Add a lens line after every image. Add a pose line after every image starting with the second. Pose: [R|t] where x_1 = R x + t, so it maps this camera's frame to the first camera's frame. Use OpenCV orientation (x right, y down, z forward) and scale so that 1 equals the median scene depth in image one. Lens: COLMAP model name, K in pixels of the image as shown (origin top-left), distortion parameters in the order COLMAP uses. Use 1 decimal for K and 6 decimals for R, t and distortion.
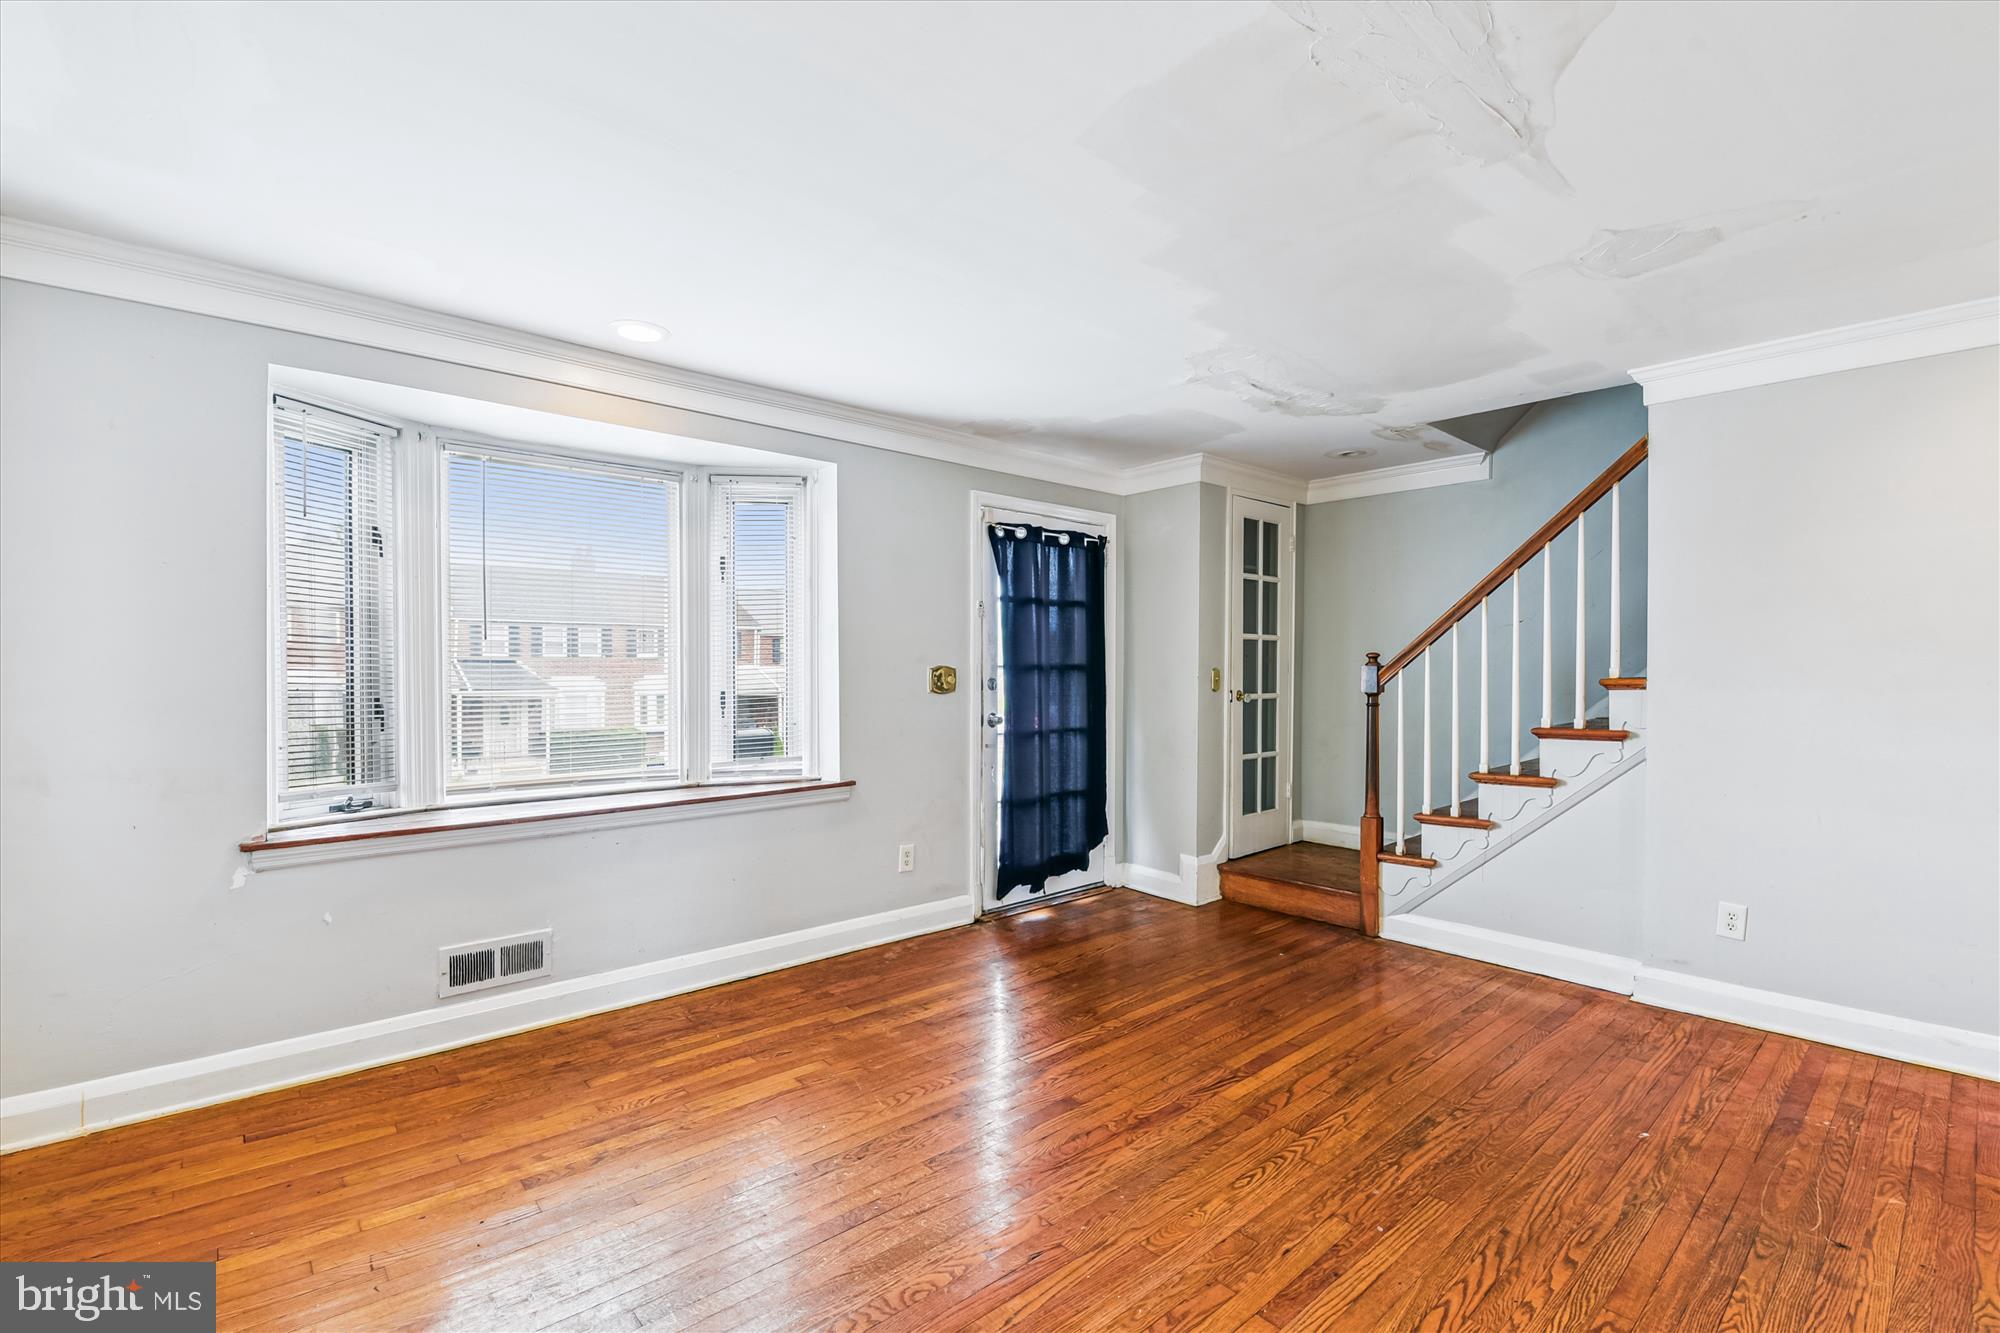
lens RADIAL K [[881.1, 0, 1025.8], [0, 881.1, 684.3], [0, 0, 1]] dist [-0.007648, -0.001859]
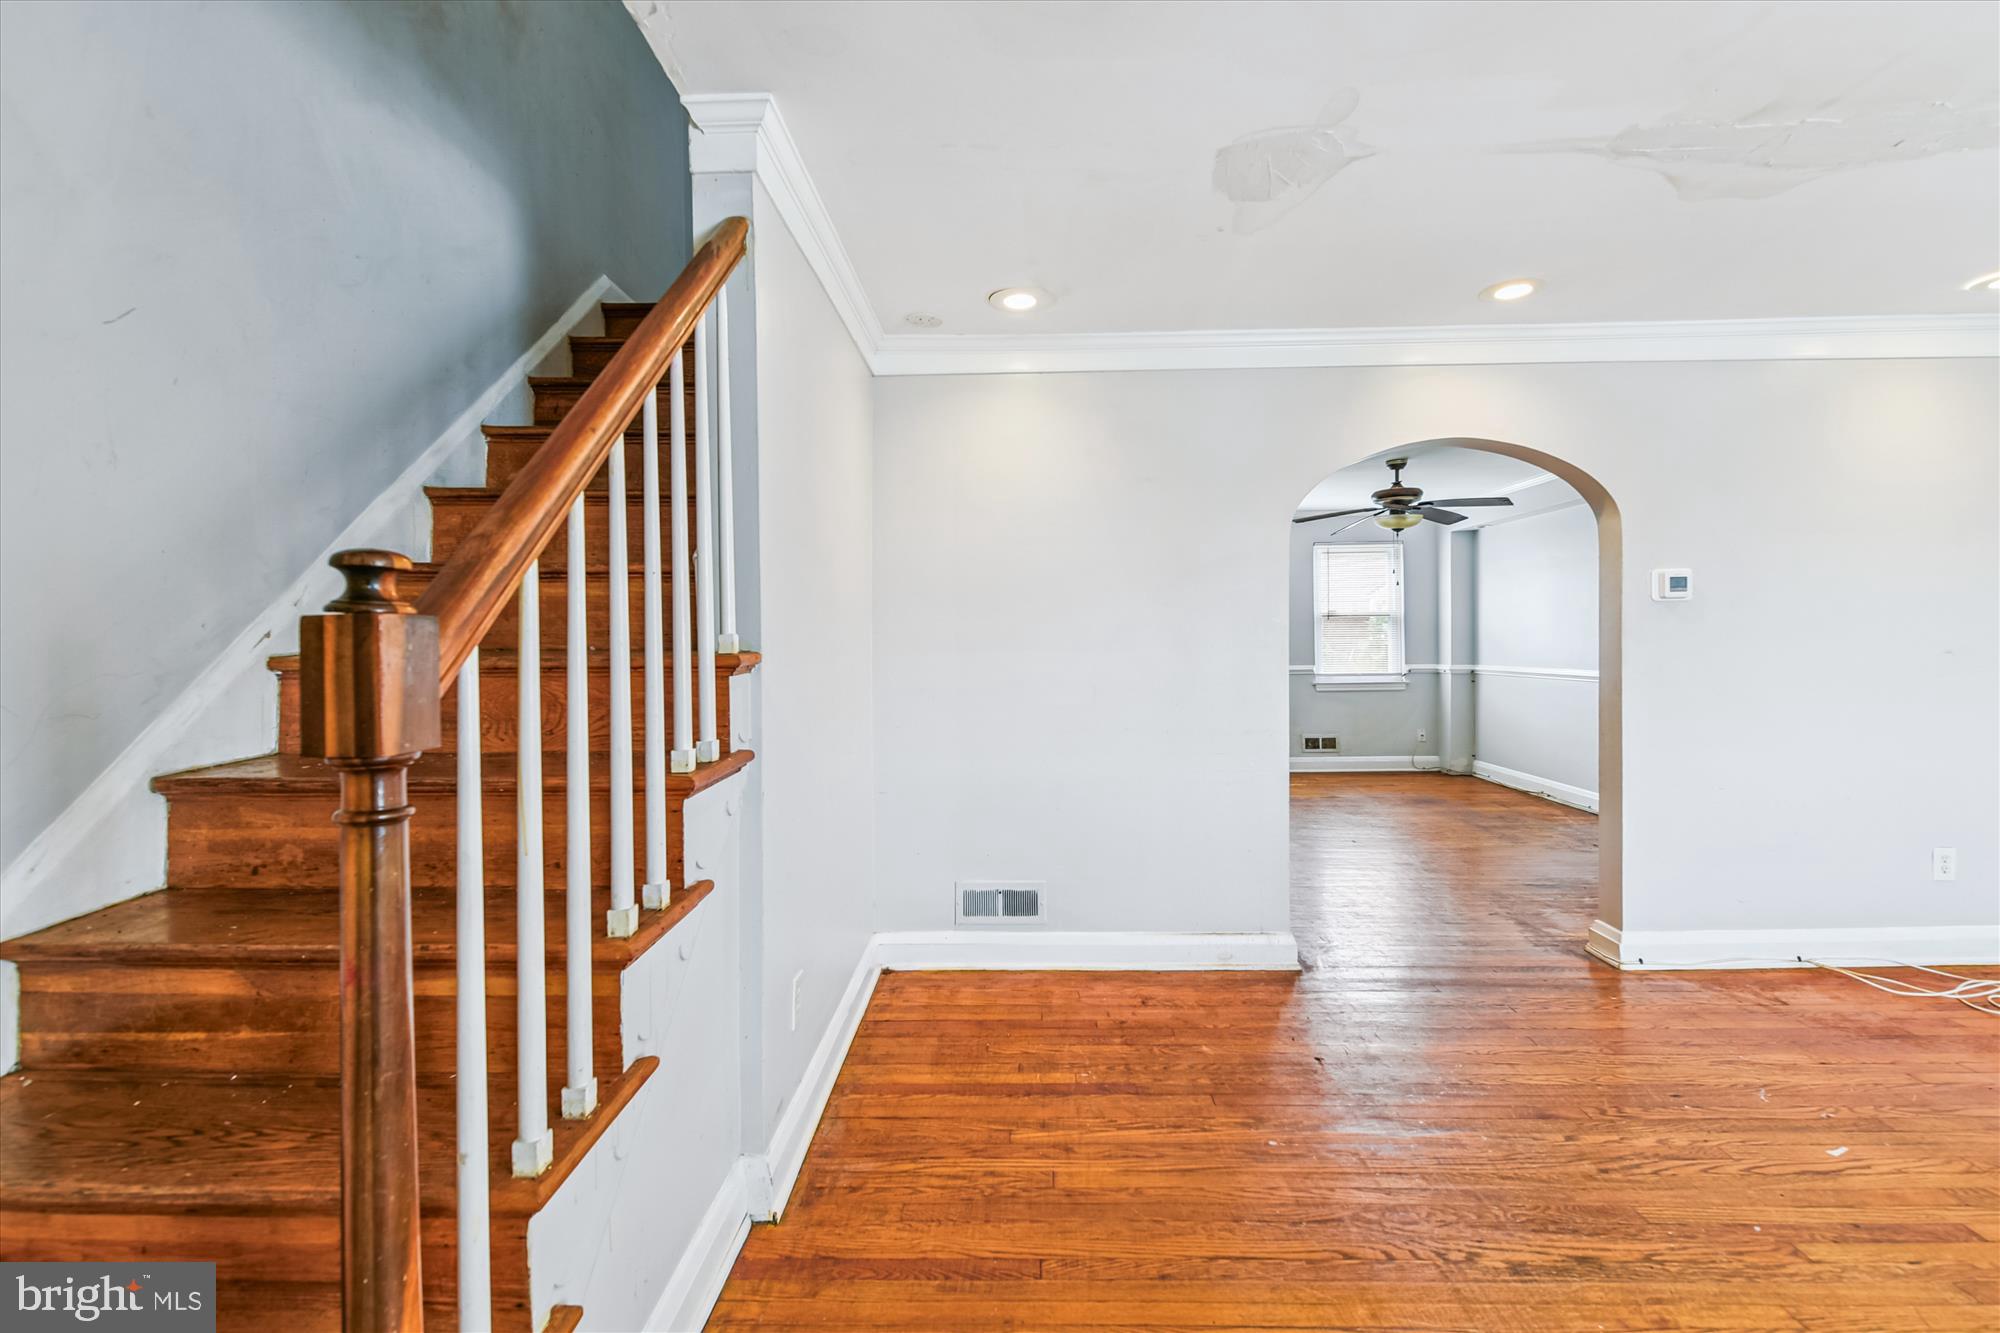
lens RADIAL K [[881.1, 0, 1004.8], [0, 881.1, 639.5], [0, 0, 1]] dist [-0.007648, -0.001859]
pose [[-0.715826, 0.000498, 0.698278, 0.180230], [0.016099, 0.999746, 0.015790, -0.015048], [-0.698093, 0.022544, -0.715652, 1.197200]]
